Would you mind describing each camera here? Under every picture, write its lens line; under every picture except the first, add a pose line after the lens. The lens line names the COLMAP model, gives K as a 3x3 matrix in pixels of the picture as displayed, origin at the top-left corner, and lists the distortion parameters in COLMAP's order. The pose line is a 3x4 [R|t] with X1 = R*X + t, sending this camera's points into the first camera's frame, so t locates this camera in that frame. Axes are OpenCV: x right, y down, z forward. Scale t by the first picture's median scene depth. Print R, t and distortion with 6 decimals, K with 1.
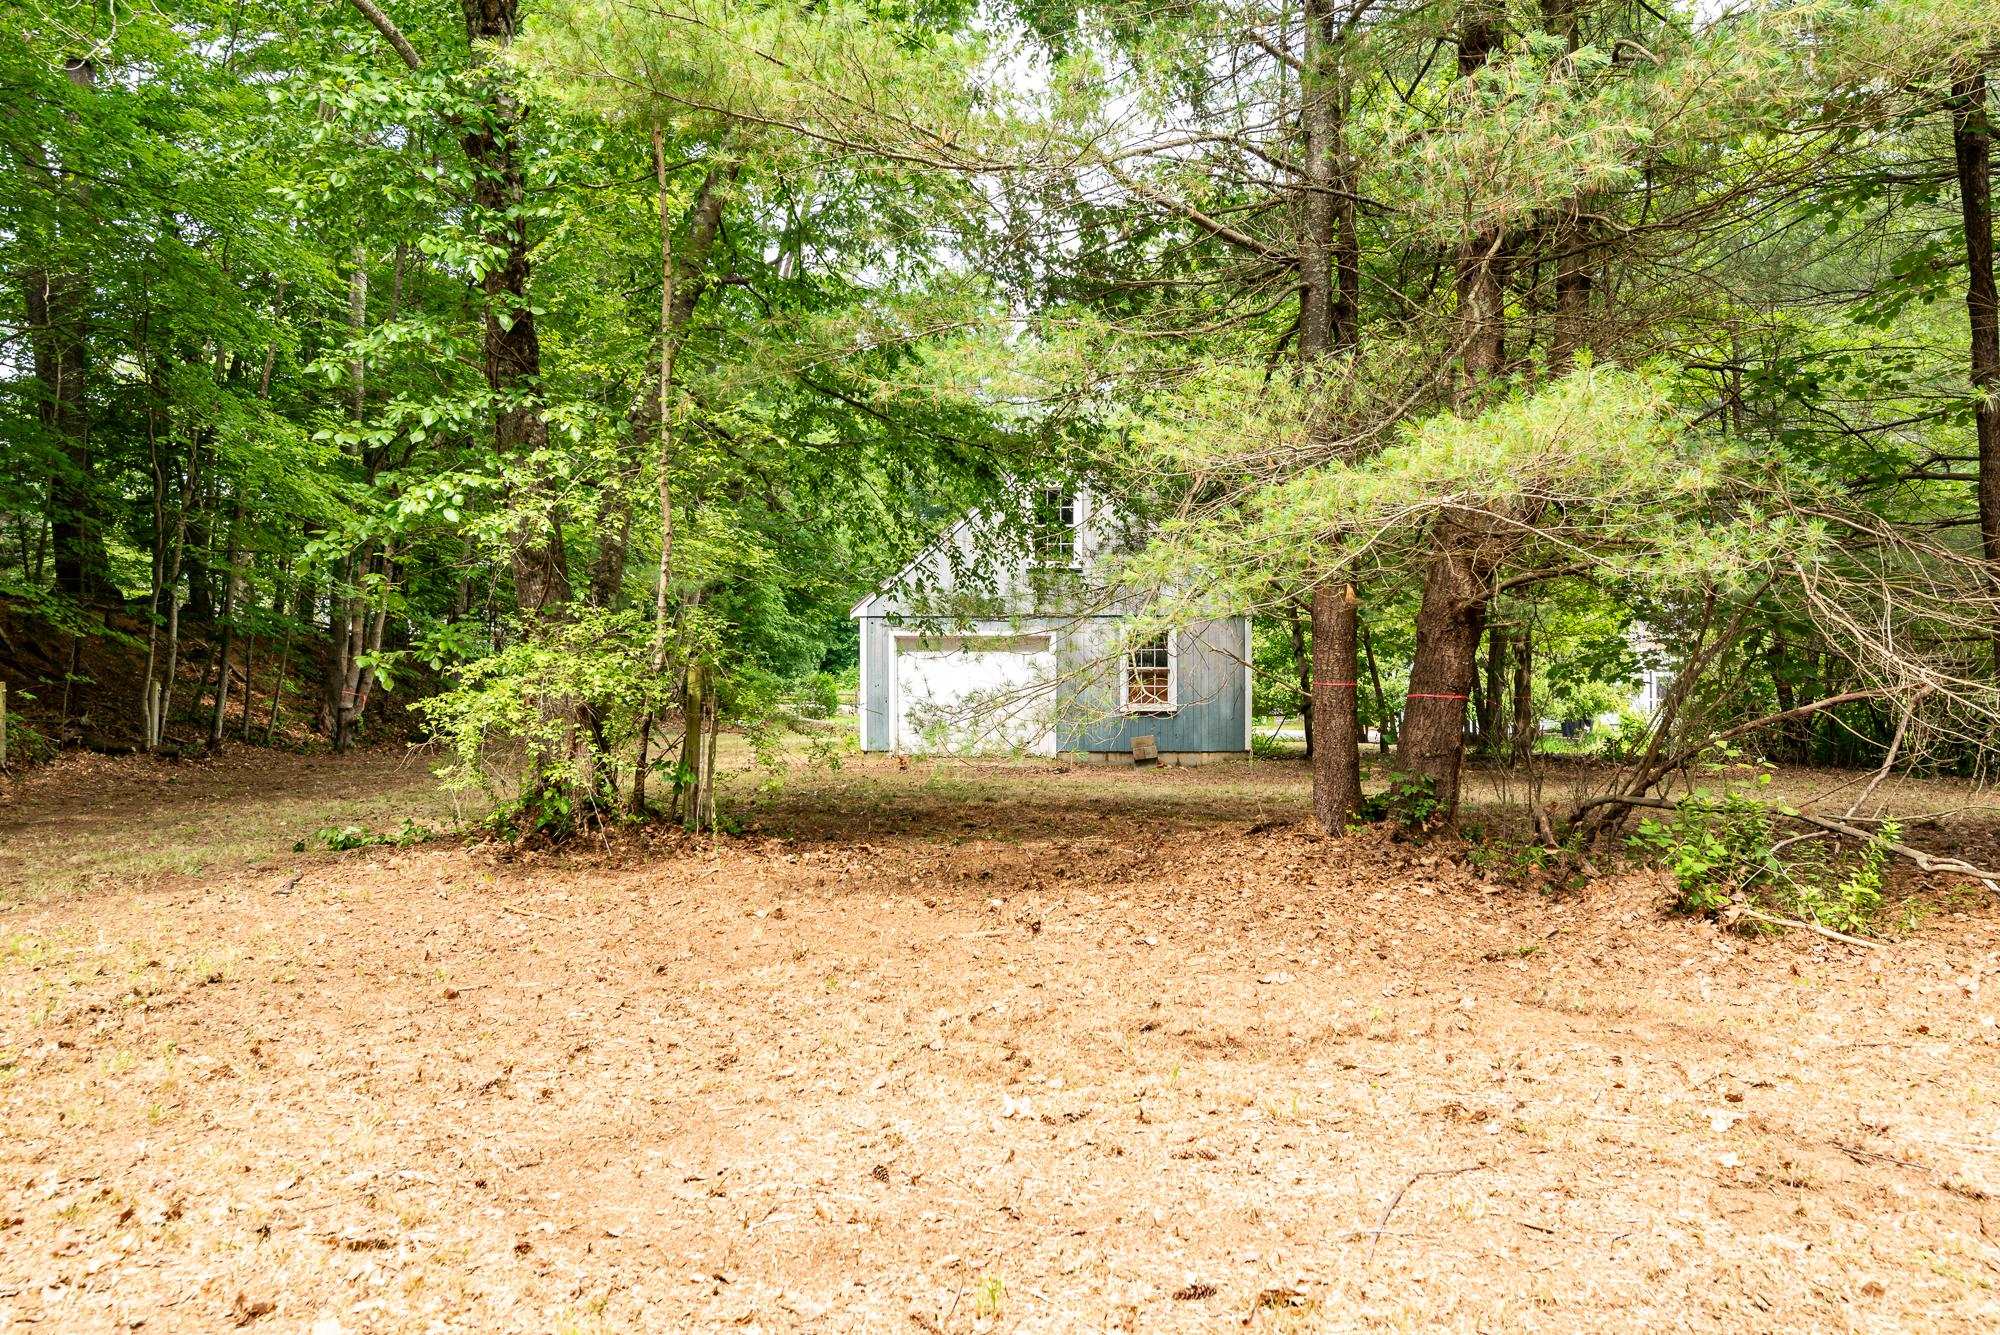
lens RADIAL K [[1617.8, 0, 993.7], [0, 1617.8, 661.0], [0, 0, 1]] dist [-0.014546, -0.002368]
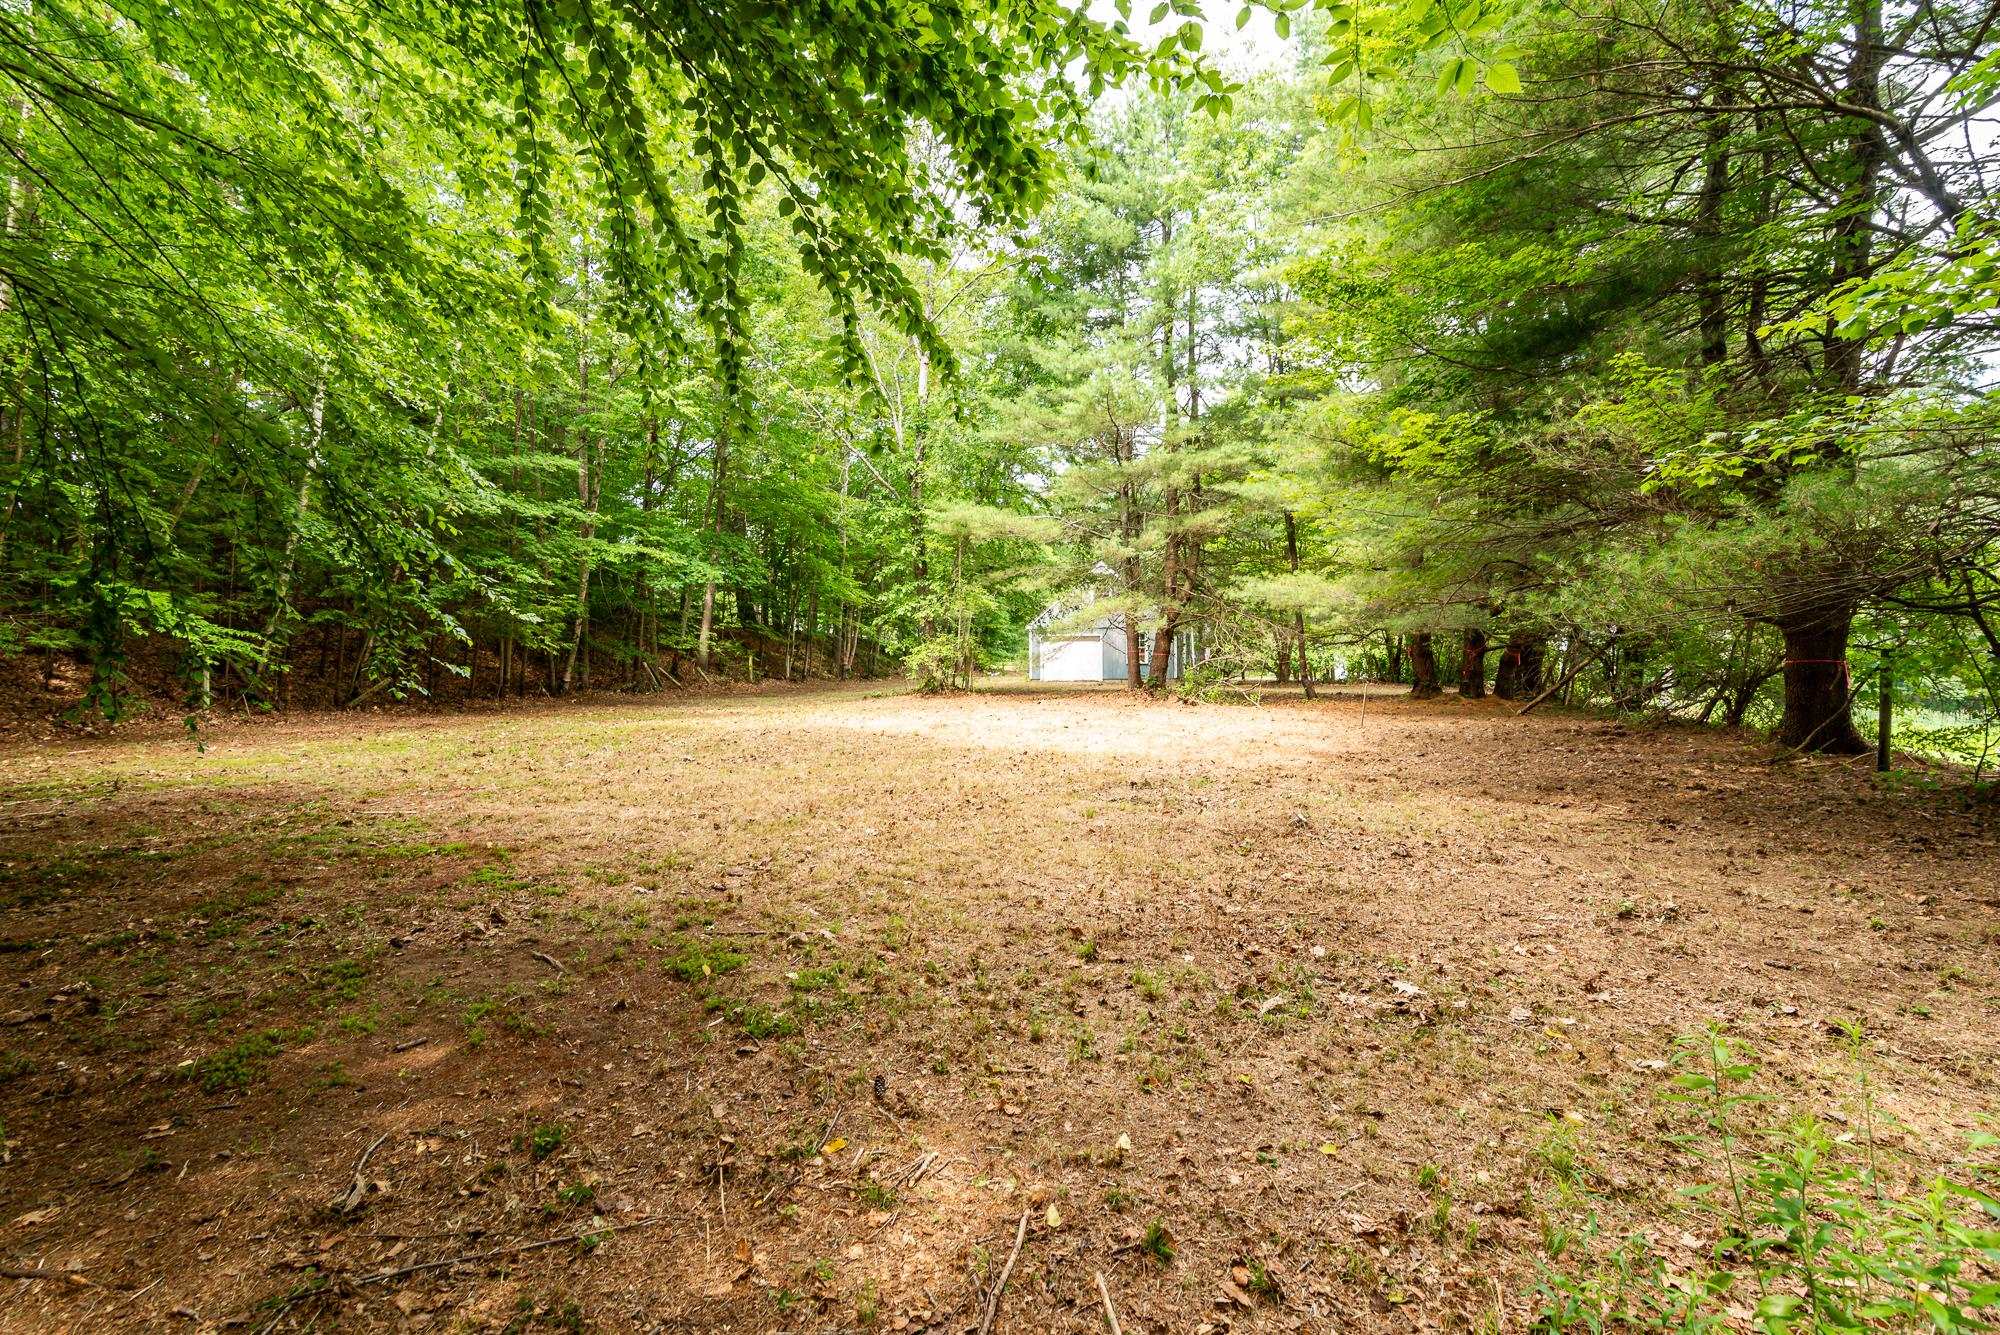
lens RADIAL K [[917.2, 0, 1002.9], [0, 917.2, 662.4], [0, 0, 1]] dist [0.010870, -0.000762]
pose [[0.990315, -0.000298, -0.138837, 0.218339], [0.002398, 0.999885, 0.014959, 0.001928], [0.138817, -0.015147, 0.990202, -1.236061]]
